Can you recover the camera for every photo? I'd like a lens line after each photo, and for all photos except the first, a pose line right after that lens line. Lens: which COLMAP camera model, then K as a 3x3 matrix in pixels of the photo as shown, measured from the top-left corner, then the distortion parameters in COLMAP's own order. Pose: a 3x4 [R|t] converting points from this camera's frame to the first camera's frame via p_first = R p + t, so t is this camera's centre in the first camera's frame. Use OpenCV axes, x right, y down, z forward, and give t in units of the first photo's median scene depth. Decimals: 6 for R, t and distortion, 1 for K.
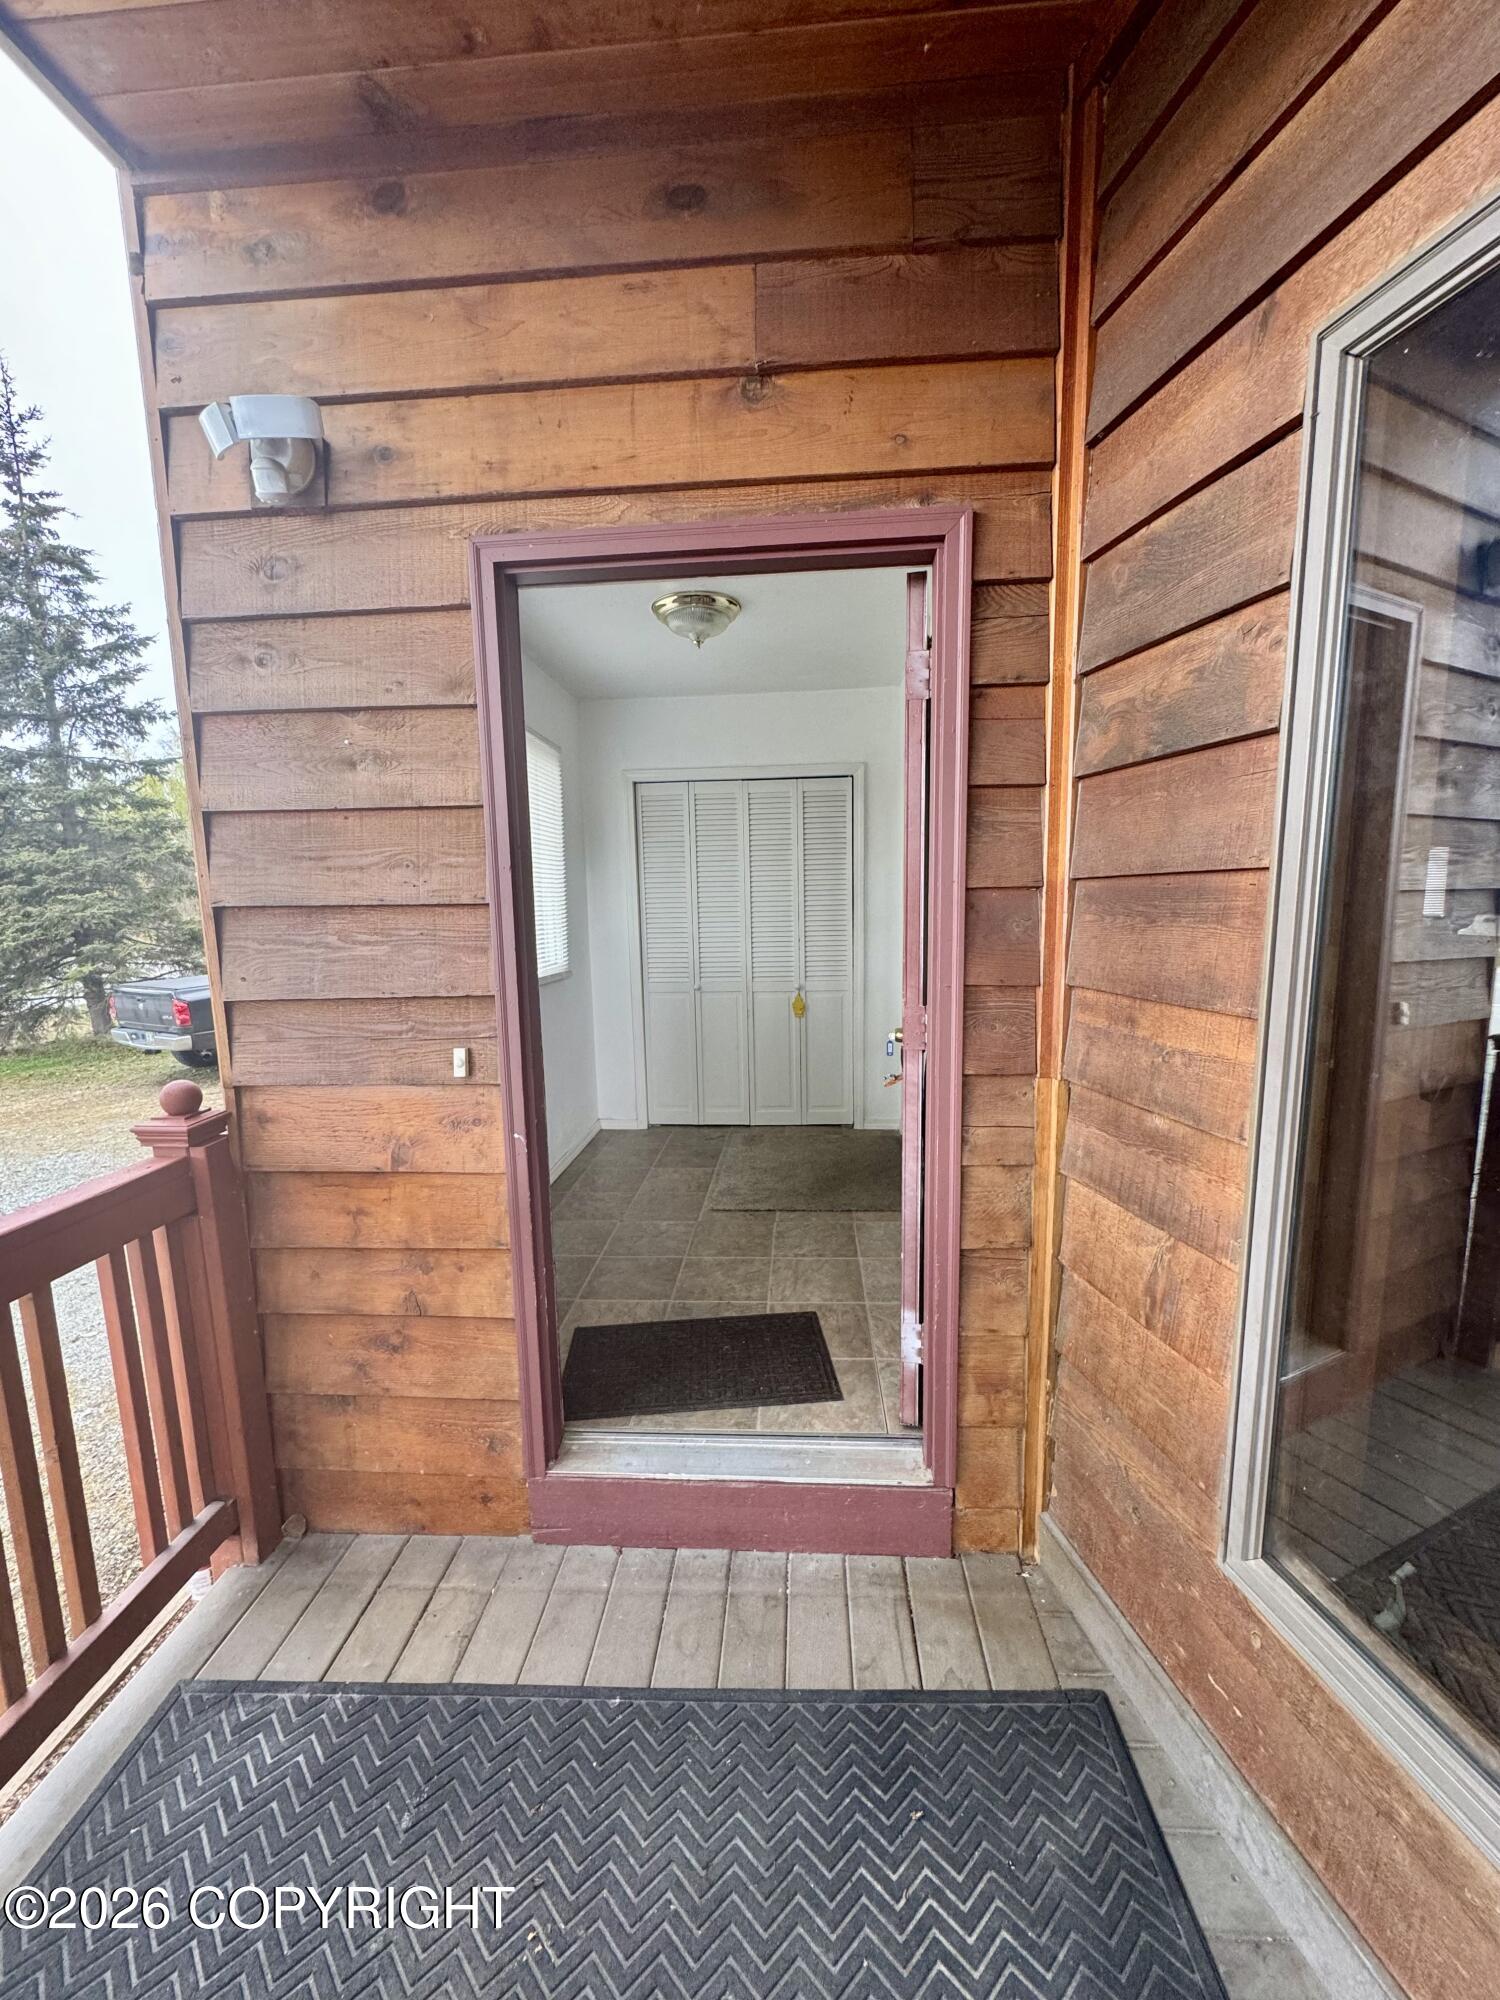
lens RADIAL K [[795.9, 0, 750.0], [0, 795.9, 1000.0], [0, 0, 1]] dist [0.000154, -0.000116]
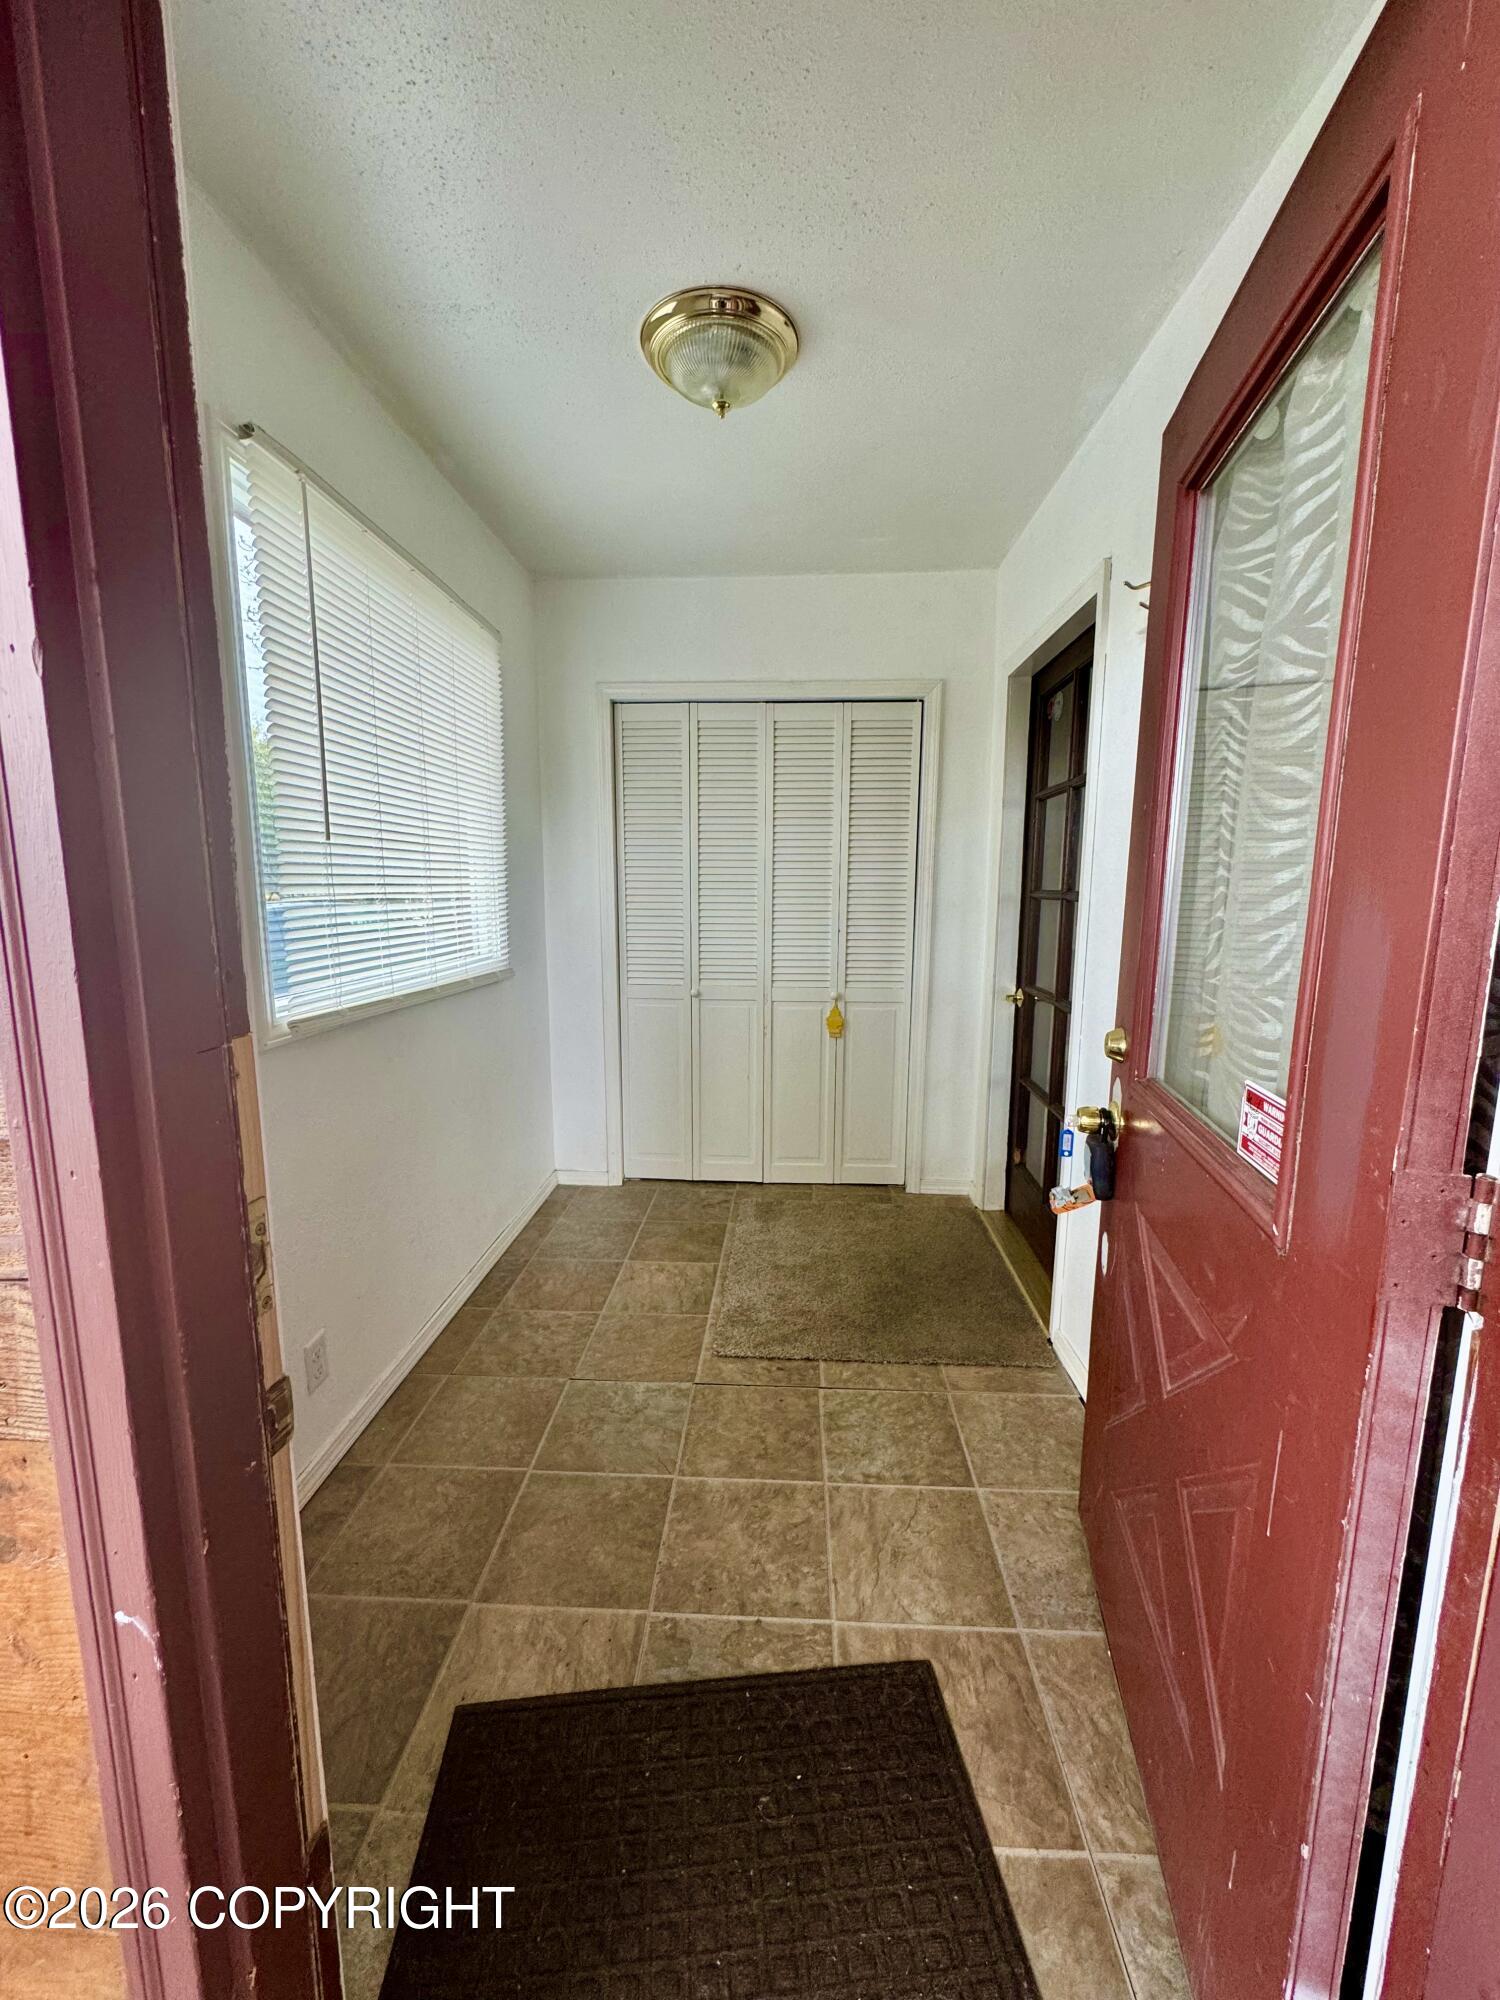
lens RADIAL K [[795.9, 0, 750.0], [0, 795.9, 1000.0], [0, 0, 1]] dist [0.000154, -0.000116]
pose [[0.999545, 0.023055, 0.019425, -0.032451], [-0.023435, 0.999533, 0.019595, -0.026476], [-0.018964, -0.020041, 0.999619, 0.297639]]
